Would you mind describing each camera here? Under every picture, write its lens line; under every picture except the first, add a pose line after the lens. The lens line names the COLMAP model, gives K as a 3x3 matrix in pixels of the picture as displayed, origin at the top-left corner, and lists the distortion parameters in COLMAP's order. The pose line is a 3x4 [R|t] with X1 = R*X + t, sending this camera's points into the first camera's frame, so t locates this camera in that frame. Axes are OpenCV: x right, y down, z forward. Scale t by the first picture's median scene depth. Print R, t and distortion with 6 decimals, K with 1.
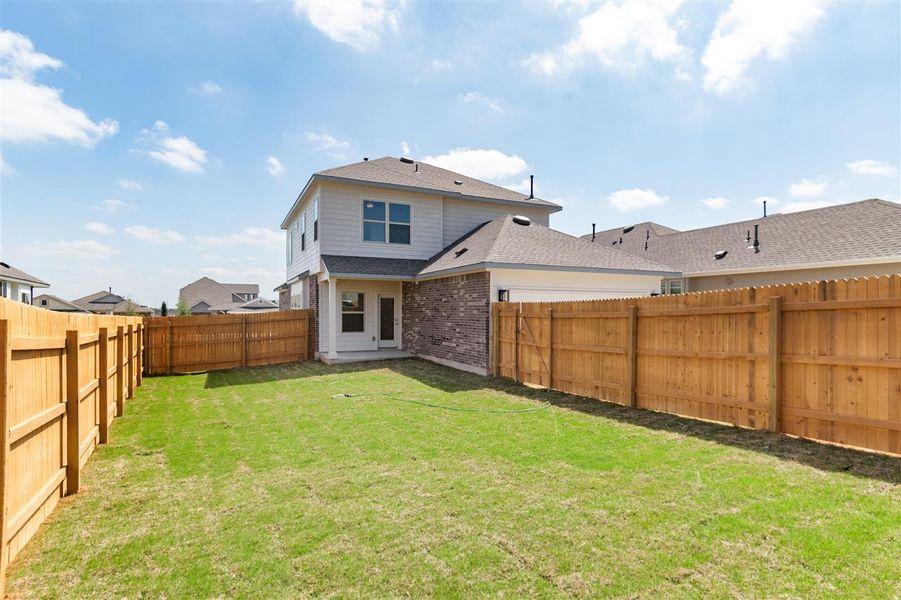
lens RADIAL K [[478.2, 0, 450.5], [0, 478.2, 307.9], [0, 0, 1]] dist [0.026806, 0.000480]
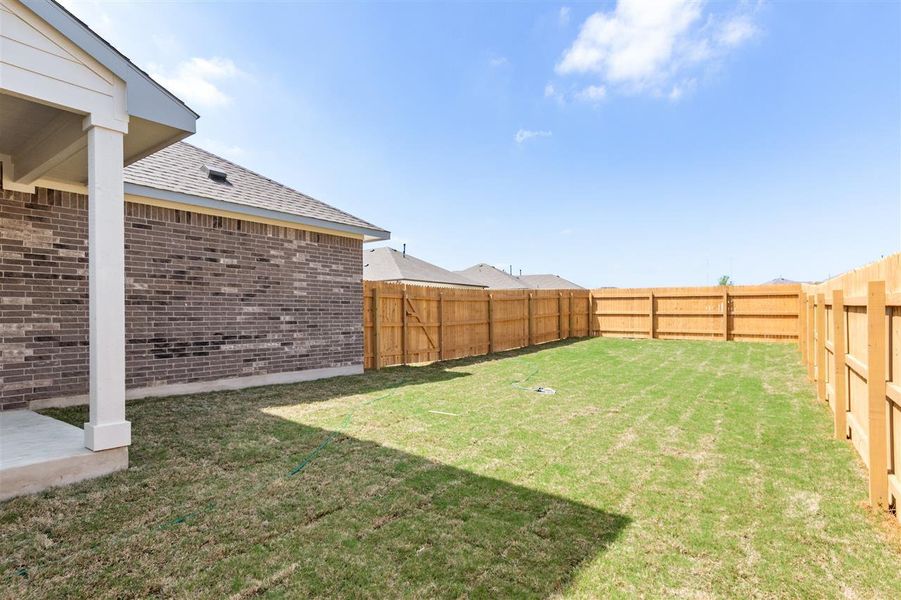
lens RADIAL K [[478.2, 0, 449.9], [0, 478.2, 302.7], [0, 0, 1]] dist [0.026806, 0.000480]
pose [[-0.456603, 0.015461, 0.889536, -0.809446], [-0.009692, 0.999703, -0.022351, 0.050308], [-0.889618, -0.018827, -0.456317, 1.443093]]
